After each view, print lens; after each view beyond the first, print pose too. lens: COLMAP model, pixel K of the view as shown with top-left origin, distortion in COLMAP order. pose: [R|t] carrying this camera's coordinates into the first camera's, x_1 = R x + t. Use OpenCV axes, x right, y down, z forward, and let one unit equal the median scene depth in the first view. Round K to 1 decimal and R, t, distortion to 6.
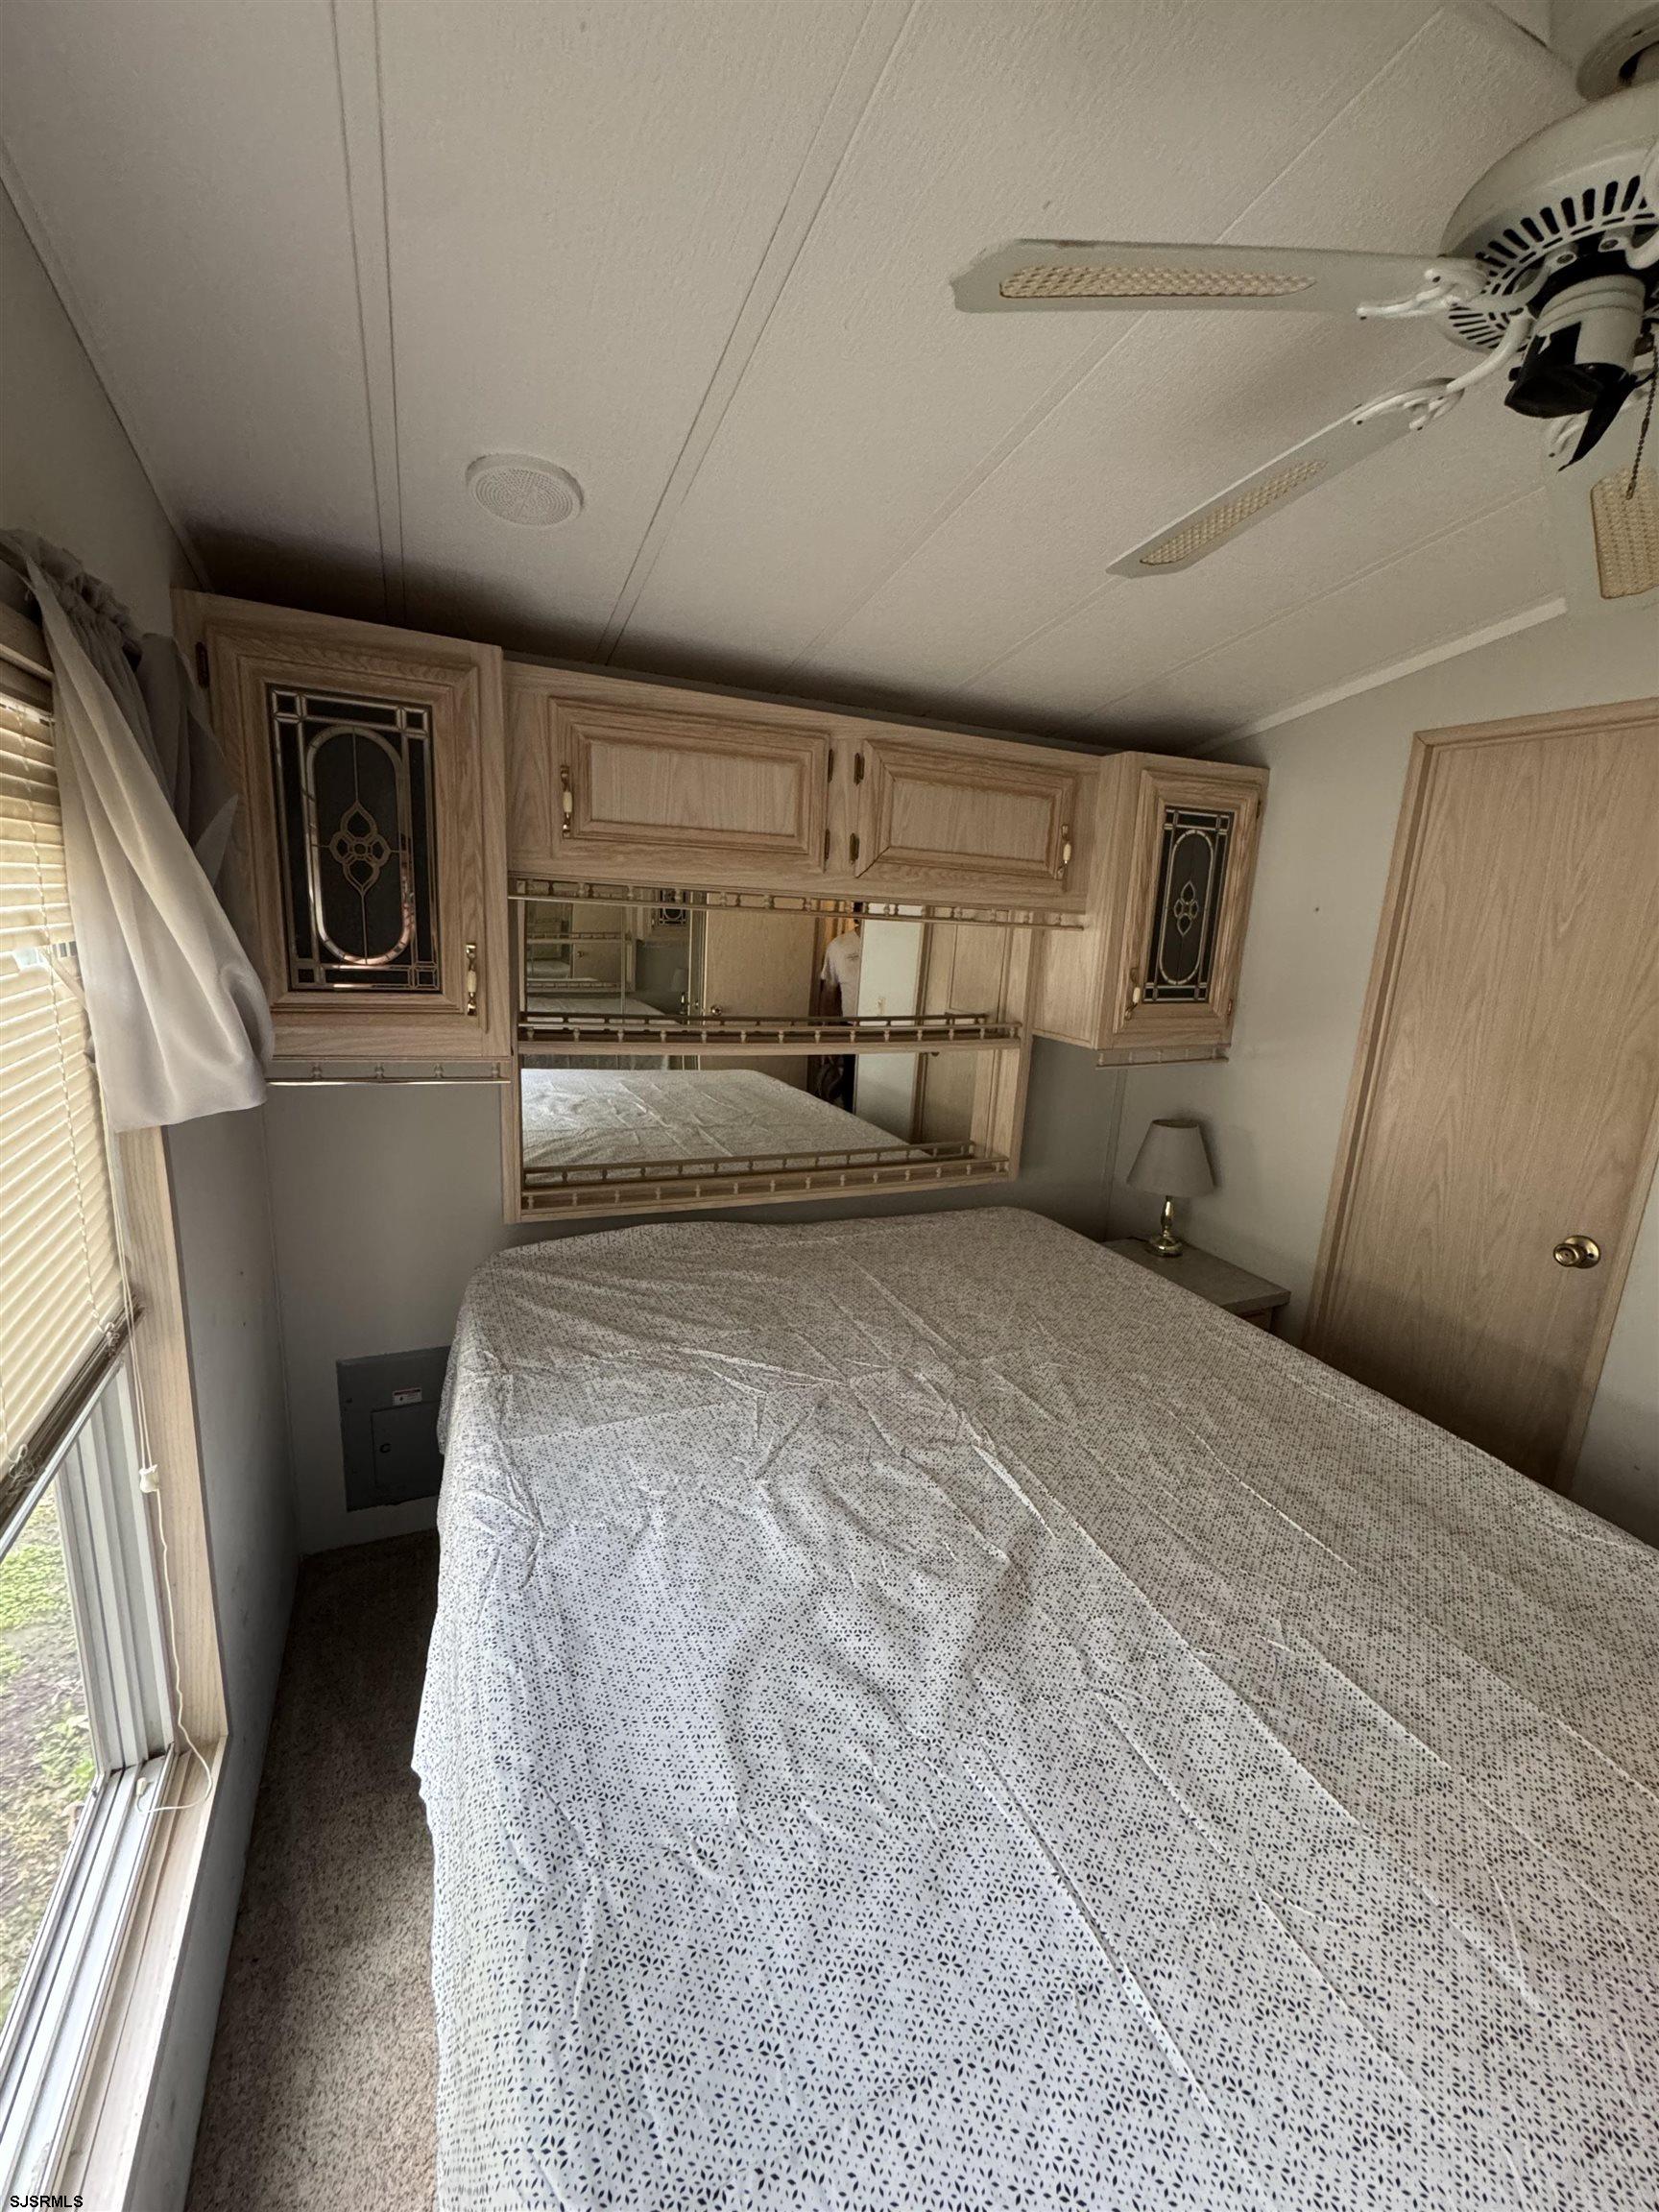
lens RADIAL K [[882.5, 0, 809.7], [0, 882.5, 1094.5], [0, 0, 1]] dist [-0.001825, -0.000123]
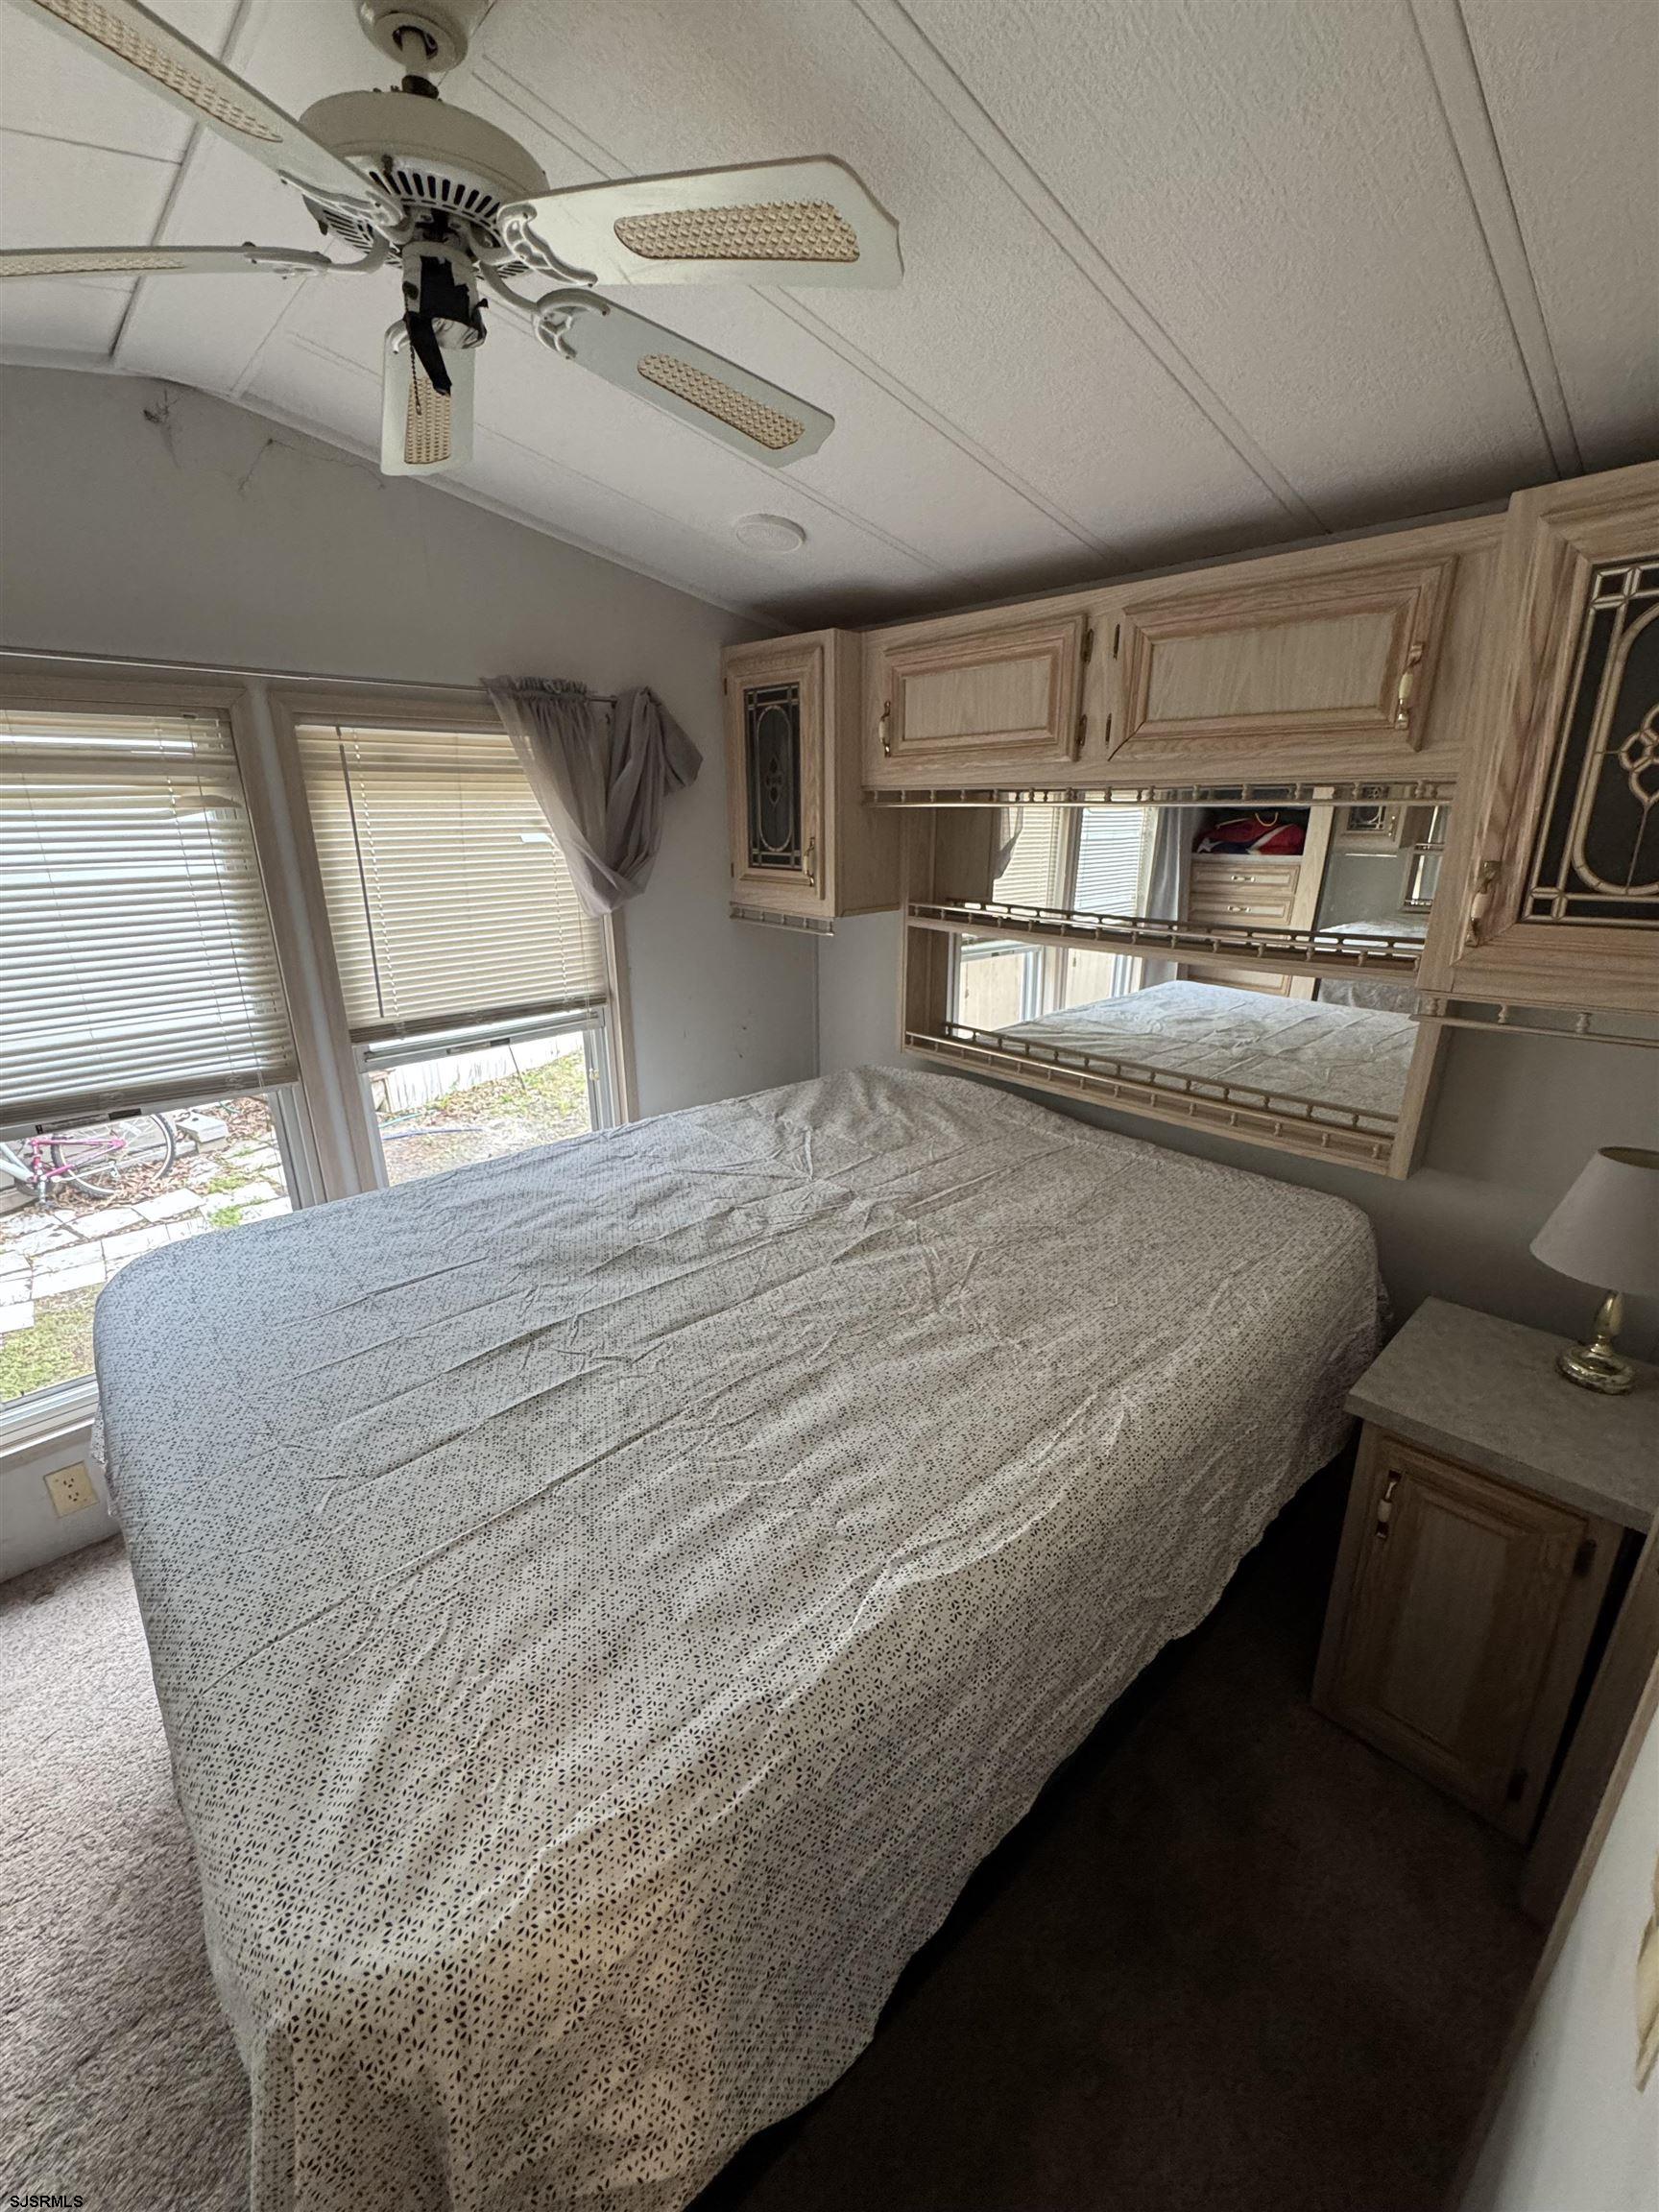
lens RADIAL K [[882.5, 0, 813.4], [0, 882.5, 1097.6], [0, 0, 1]] dist [-0.001825, -0.000123]
pose [[0.335412, 0.241829, -0.910504, 0.886554], [-0.166908, 0.966456, 0.195204, -0.029725], [0.927168, 0.086497, 0.364524, 0.390975]]
